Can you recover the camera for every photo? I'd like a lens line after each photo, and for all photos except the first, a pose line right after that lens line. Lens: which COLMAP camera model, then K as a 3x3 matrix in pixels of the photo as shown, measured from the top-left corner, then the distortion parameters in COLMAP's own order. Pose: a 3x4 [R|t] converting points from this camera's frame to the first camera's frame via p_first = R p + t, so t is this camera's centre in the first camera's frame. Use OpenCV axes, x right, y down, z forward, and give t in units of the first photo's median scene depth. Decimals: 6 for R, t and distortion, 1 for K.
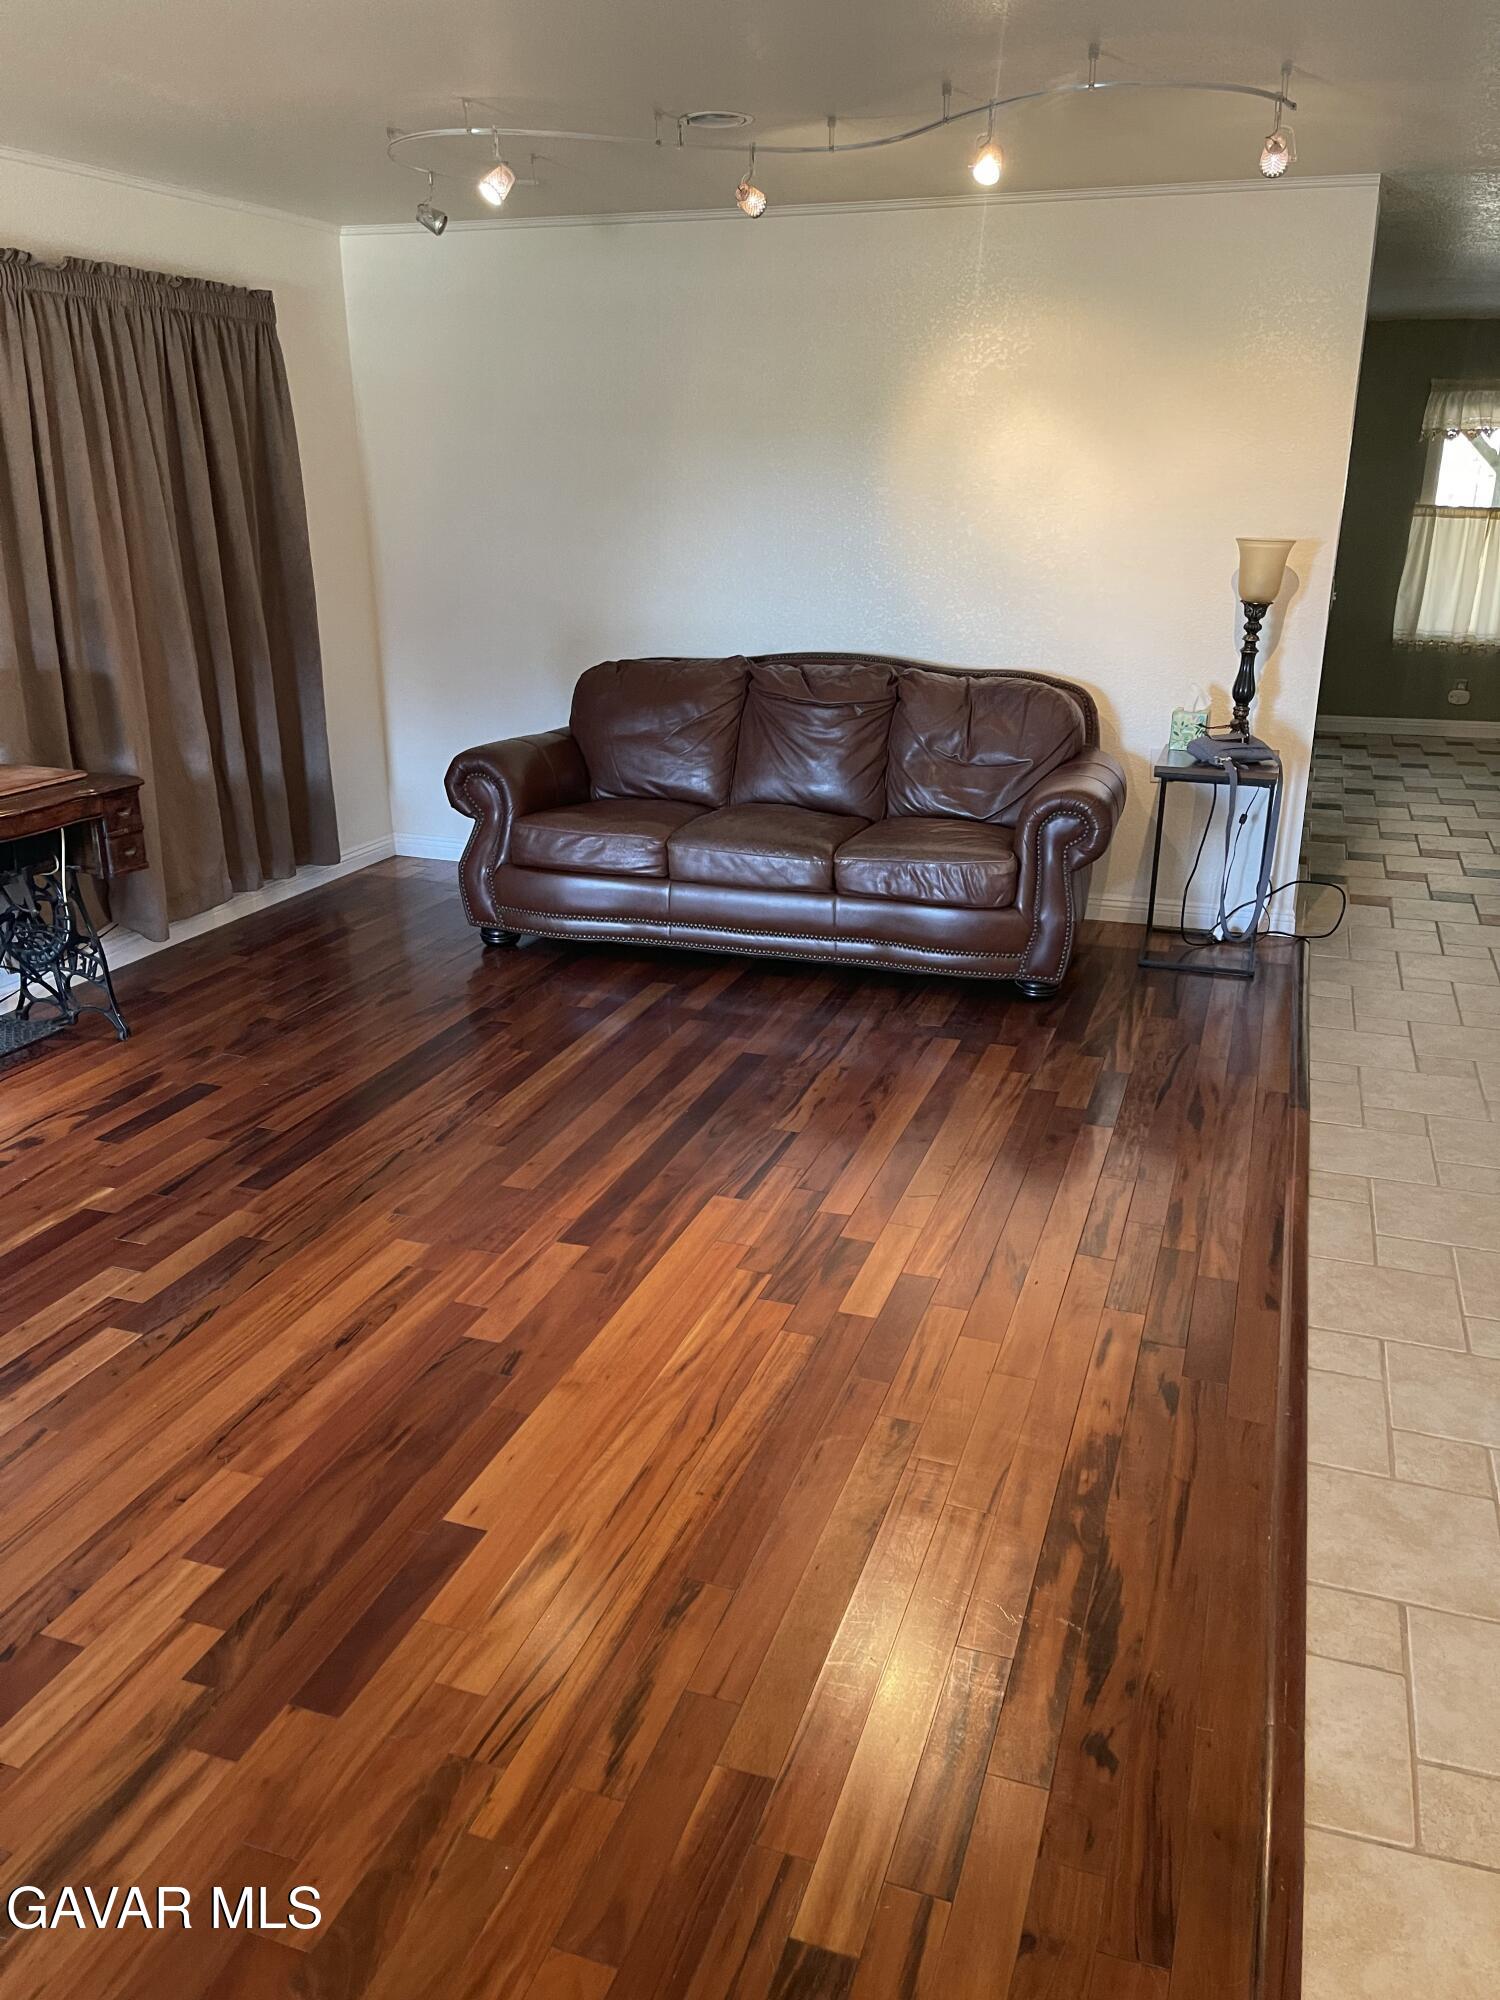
lens RADIAL K [[1520.0, 0, 752.0], [0, 1520.0, 1003.4], [0, 0, 1]] dist [0.022470, -0.009436]
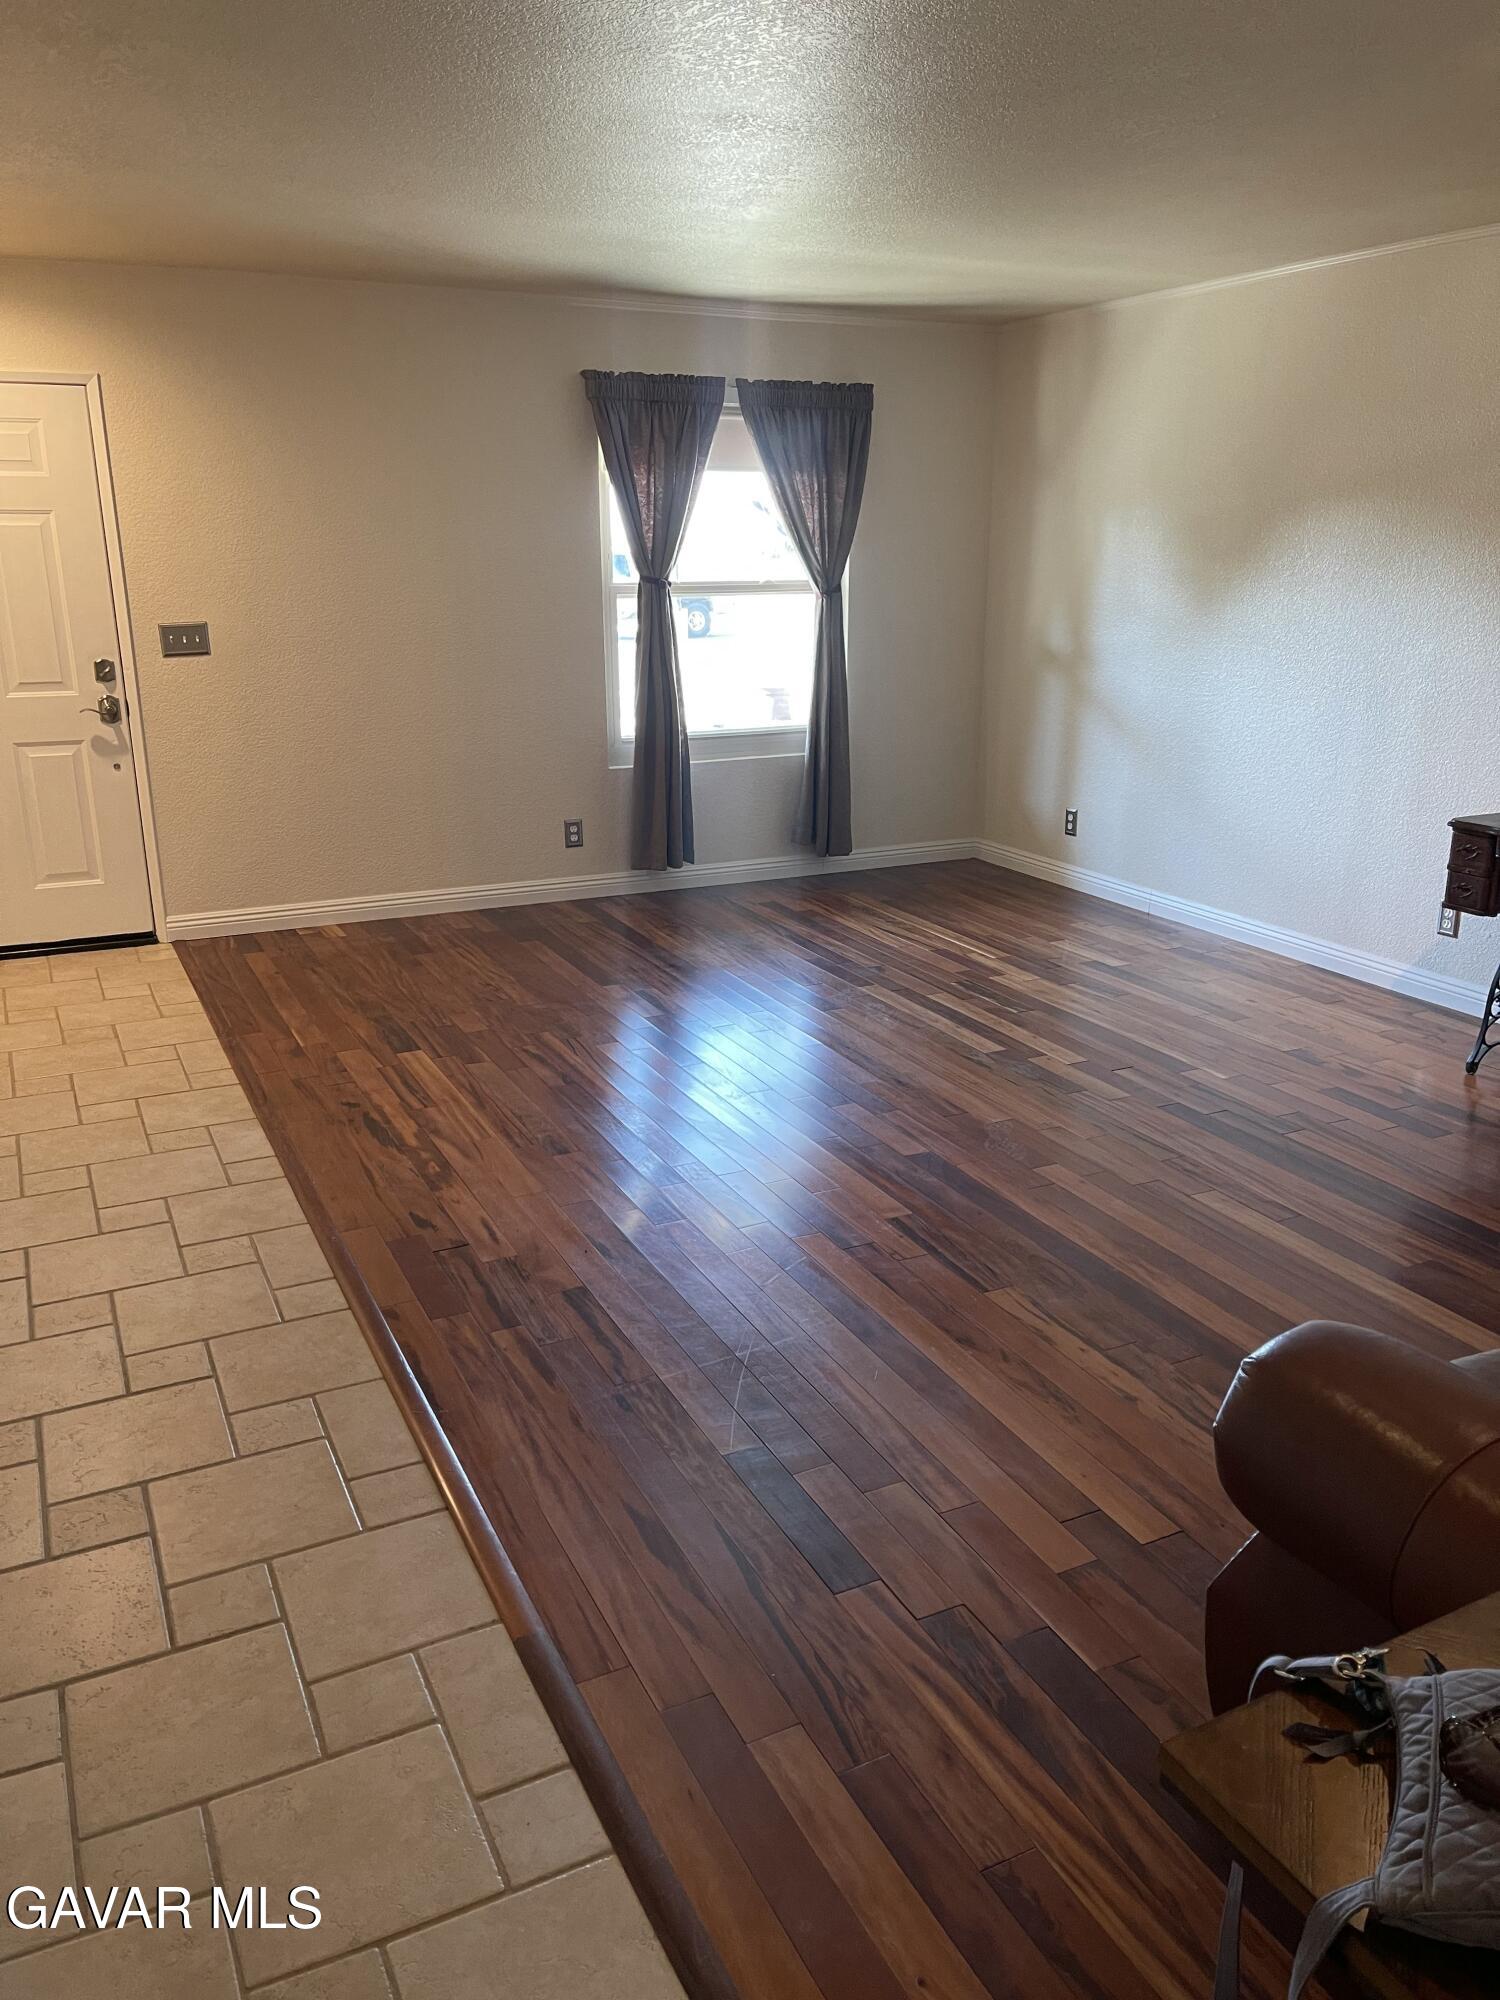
lens RADIAL K [[1520.0, 0, 751.1], [0, 1520.0, 1001.2], [0, 0, 1]] dist [0.022470, -0.009436]
pose [[-0.705719, 0.204041, -0.678475, 0.769532], [-0.231863, 0.838385, 0.493305, -0.507547], [0.669478, 0.505448, -0.544354, 1.510989]]
